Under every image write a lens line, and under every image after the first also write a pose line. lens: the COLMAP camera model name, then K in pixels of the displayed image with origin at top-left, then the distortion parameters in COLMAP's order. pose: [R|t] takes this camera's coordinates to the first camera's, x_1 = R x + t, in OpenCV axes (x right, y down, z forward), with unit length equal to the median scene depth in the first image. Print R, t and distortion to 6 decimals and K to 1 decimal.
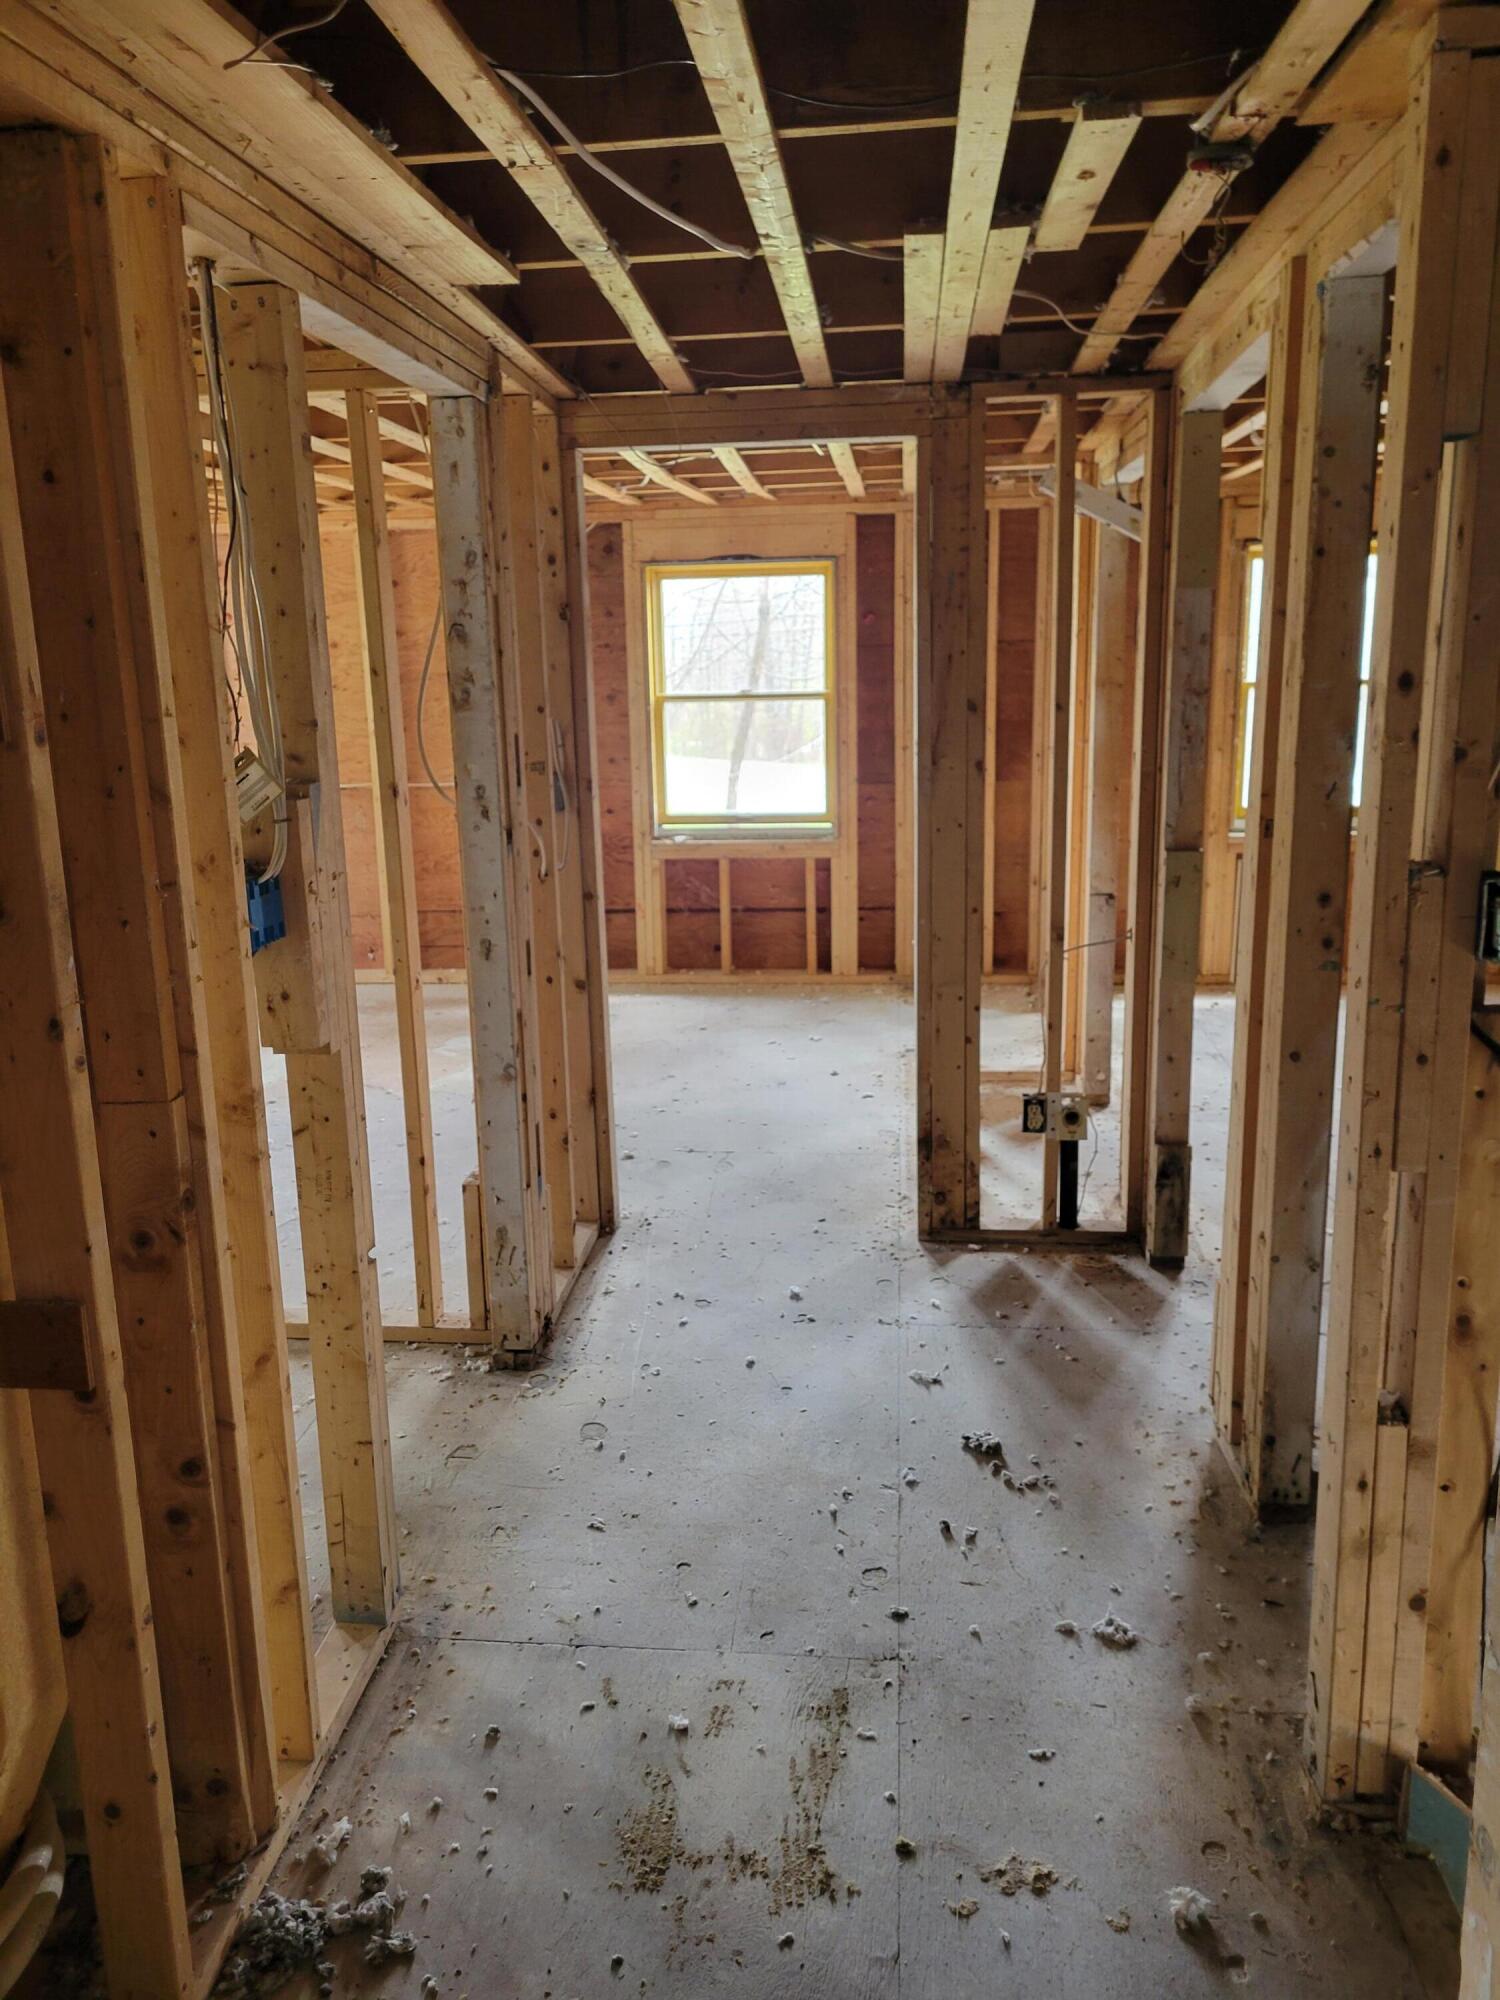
lens RADIAL K [[1507.3, 0, 750.0], [0, 1507.3, 1000.0], [0, 0, 1]] dist [0.056923, -0.001245]
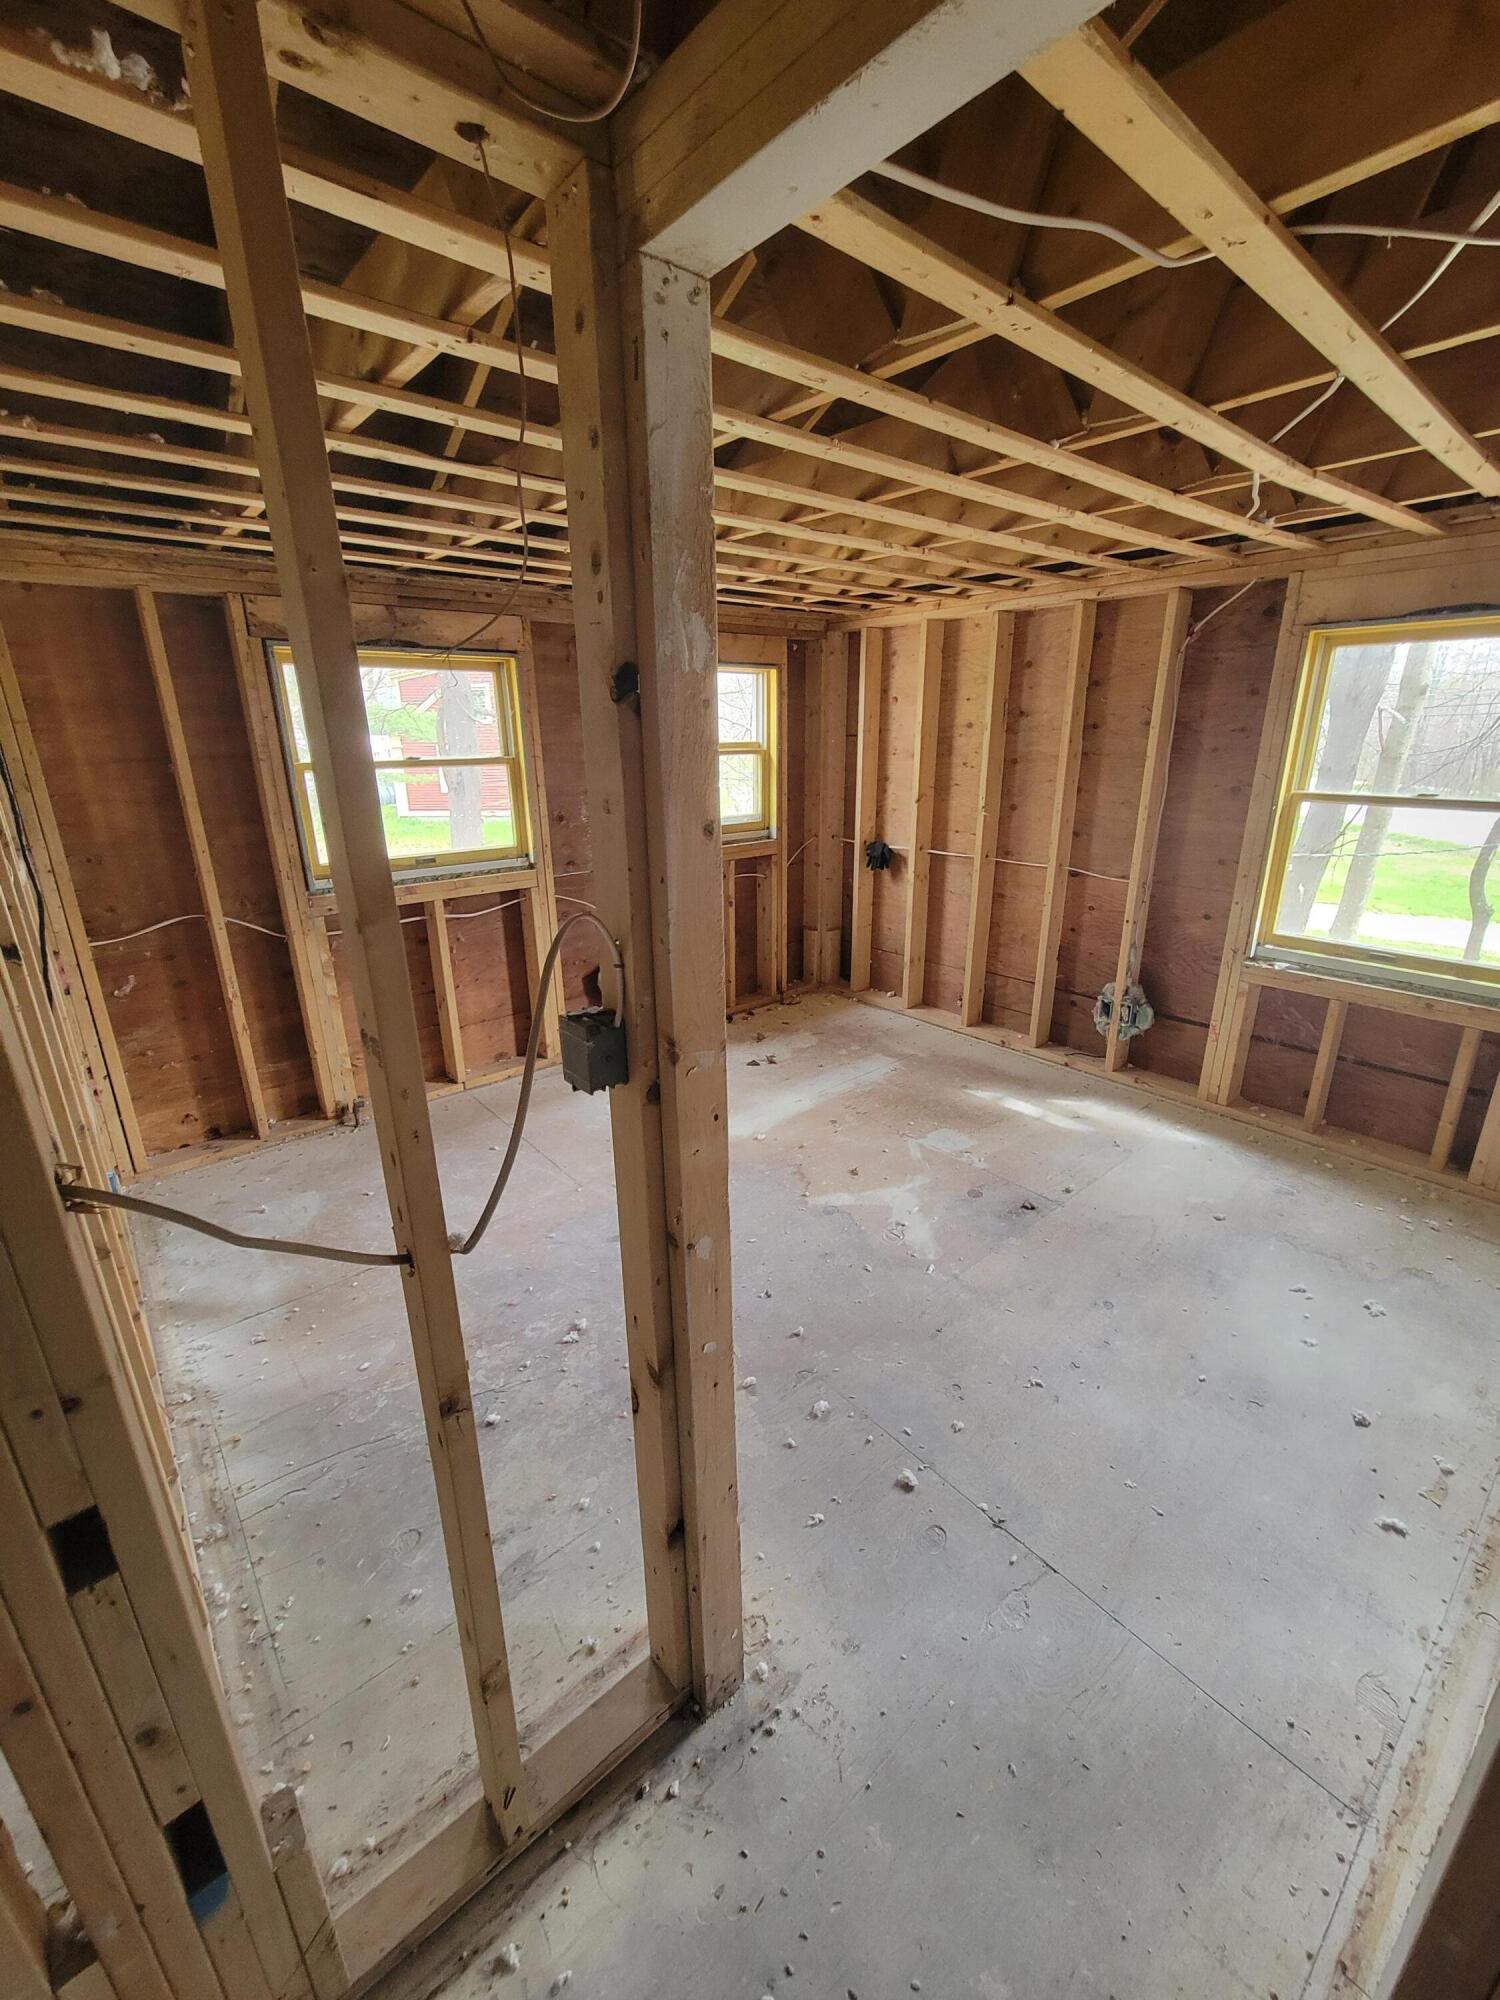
lens RADIAL K [[825.7, 0, 750.0], [0, 825.7, 1000.0], [0, 0, 1]] dist [-0.002059, -0.000371]
pose [[0.720192, 0.233019, -0.653472, 0.047436], [-0.164285, 0.972399, 0.165685, -0.120816], [0.674043, -0.011970, 0.738595, 0.480108]]
